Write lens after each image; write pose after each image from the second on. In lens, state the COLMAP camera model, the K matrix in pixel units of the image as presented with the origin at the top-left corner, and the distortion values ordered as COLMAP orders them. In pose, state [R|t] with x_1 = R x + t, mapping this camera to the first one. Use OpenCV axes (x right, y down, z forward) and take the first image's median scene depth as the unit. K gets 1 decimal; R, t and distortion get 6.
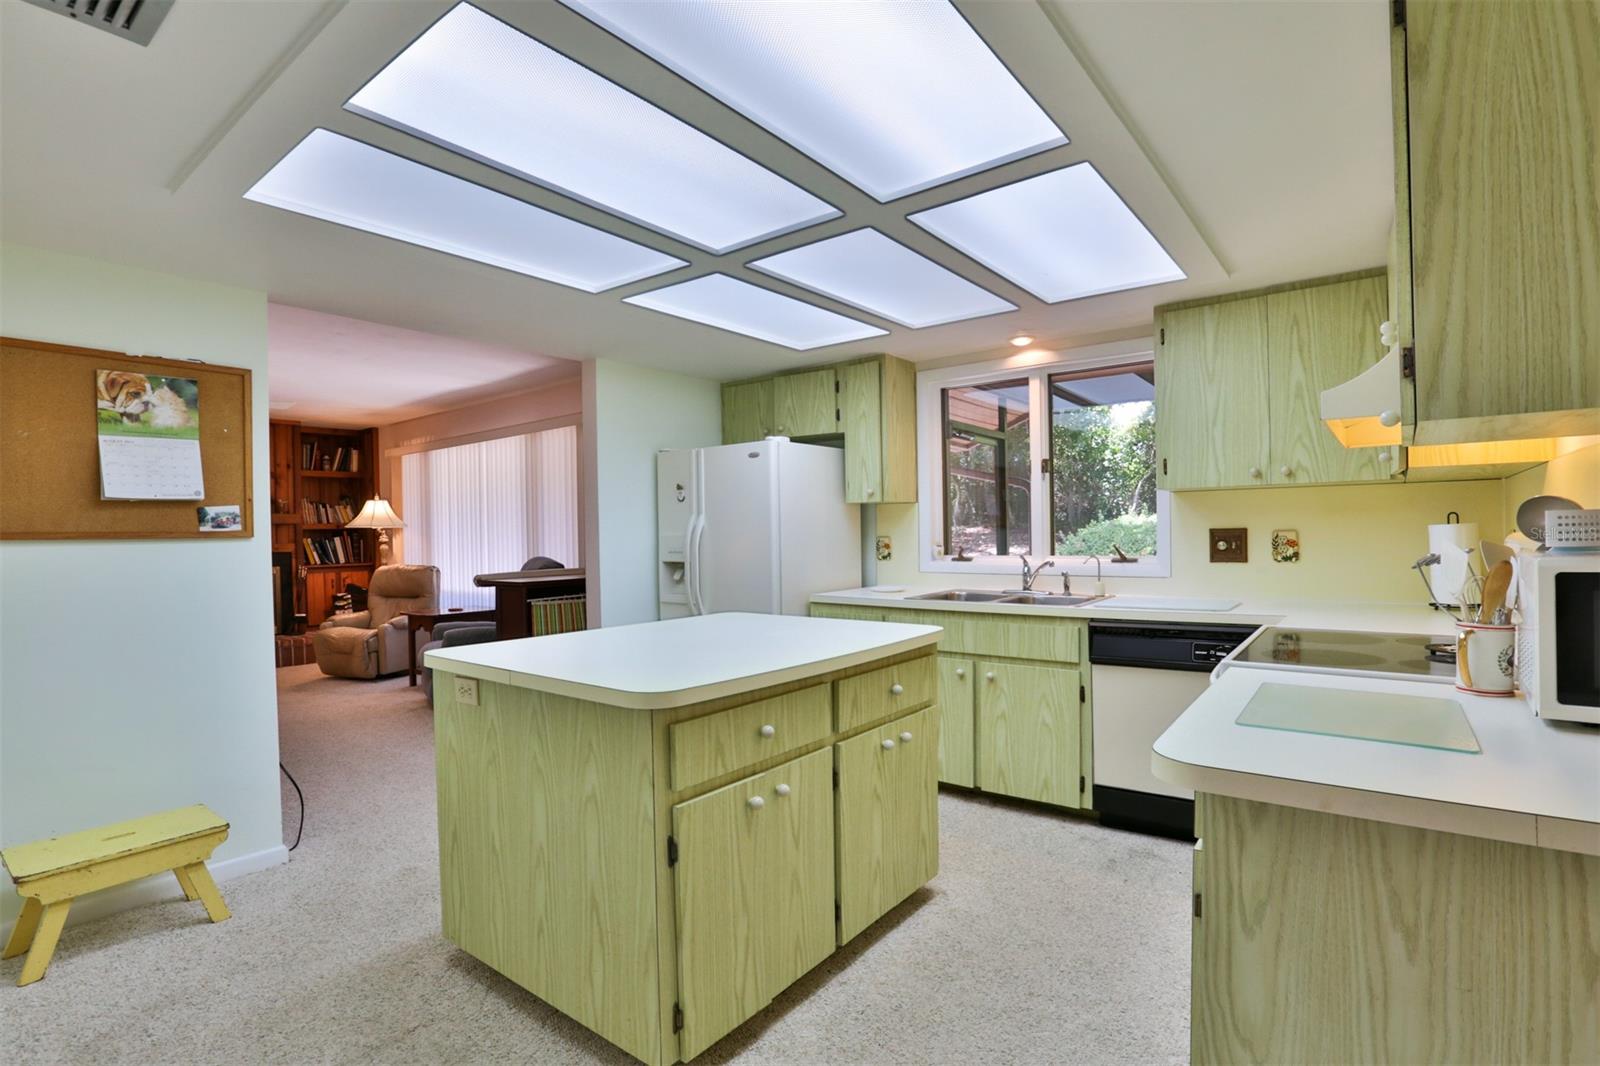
lens RADIAL K [[780.3, 0, 808.2], [0, 780.3, 536.3], [0, 0, 1]] dist [-0.047286, 0.015248]
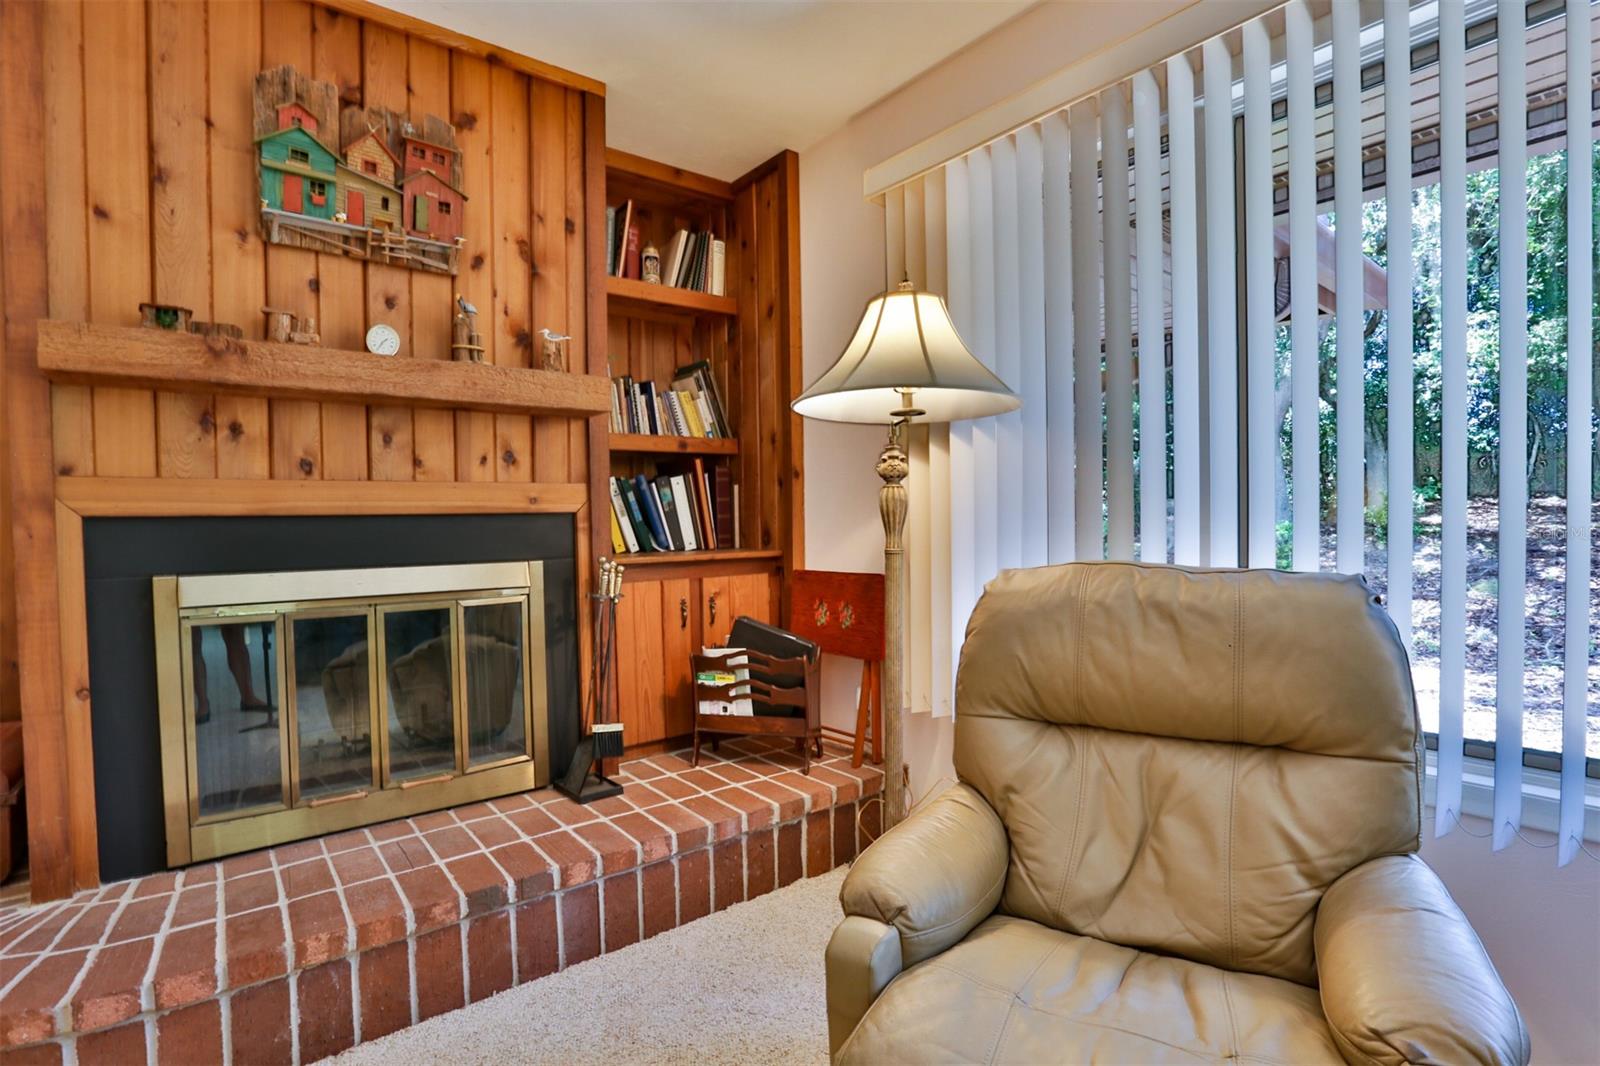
lens RADIAL K [[780.3, 0, 808.1], [0, 780.3, 534.6], [0, 0, 1]] dist [-0.047286, 0.015248]
pose [[0.972346, 0.011649, -0.233254, -0.482018], [-0.006729, 0.999738, 0.021880, 0.020456], [0.233447, -0.019705, 0.972170, 0.678627]]
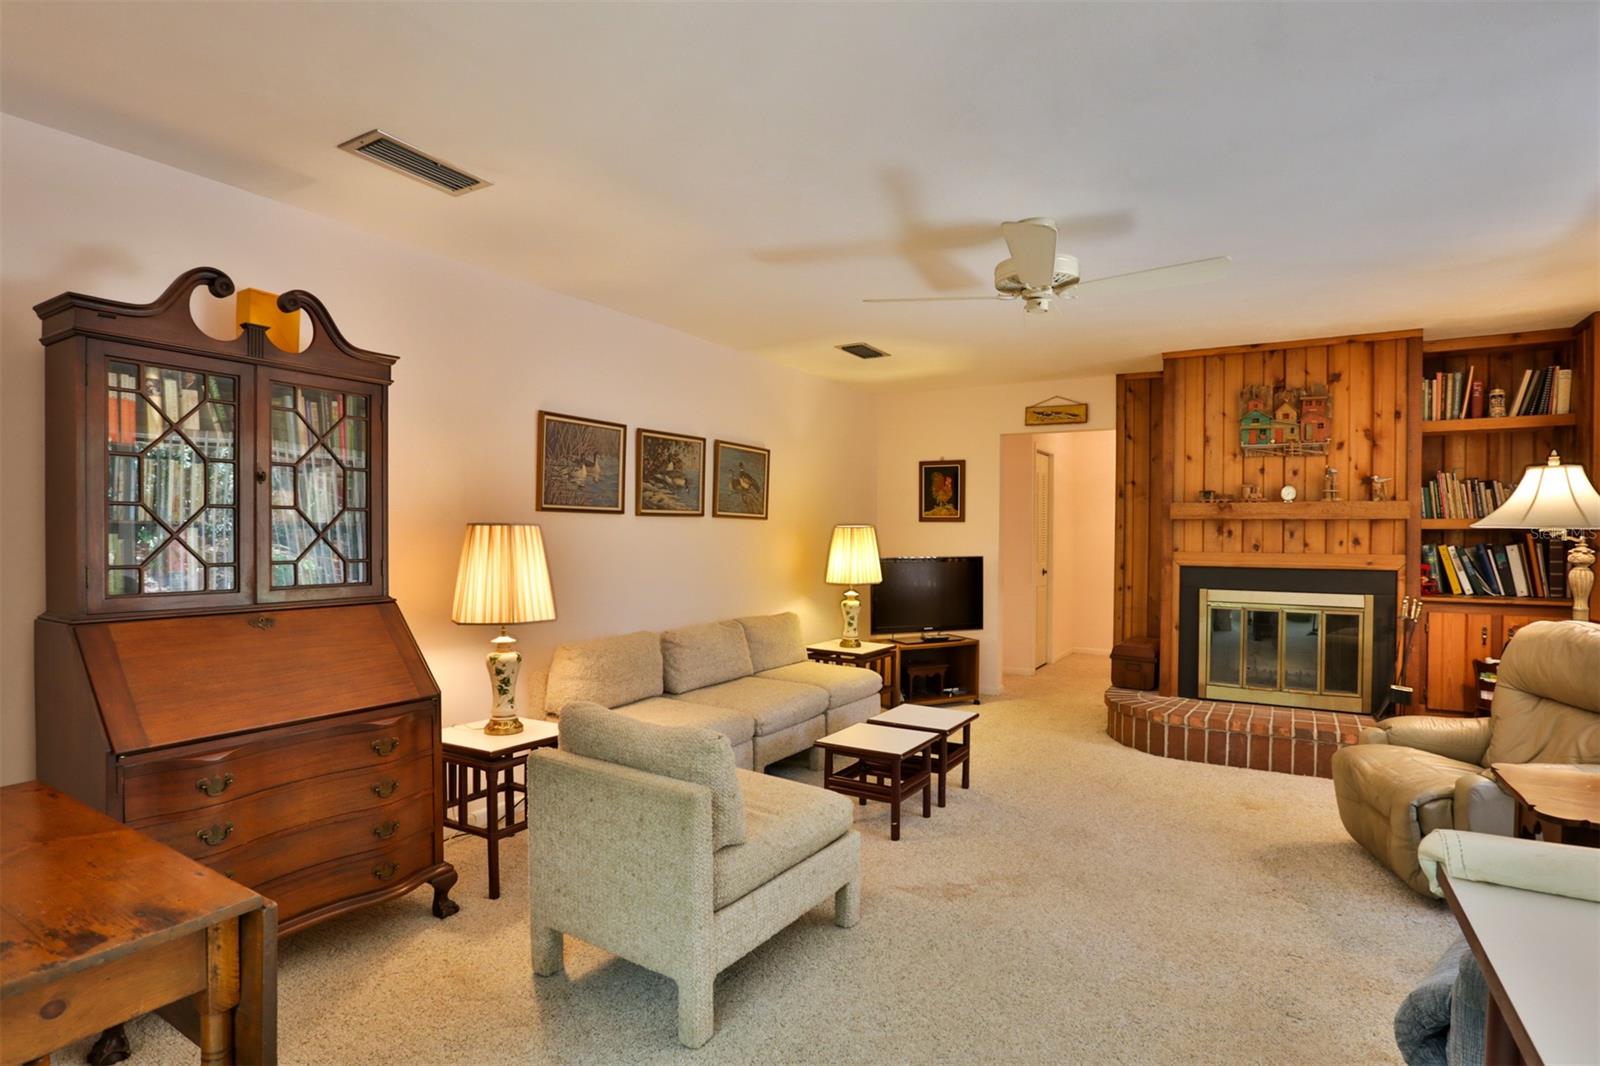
lens RADIAL K [[780.3, 0, 833.4], [0, 780.3, 554.4], [0, 0, 1]] dist [-0.047286, 0.015248]
pose [[0.128805, 0.048566, -0.990480, -0.170877], [-0.010299, 0.998812, 0.047636, -0.012290], [0.991616, 0.004066, 0.129152, 0.493323]]
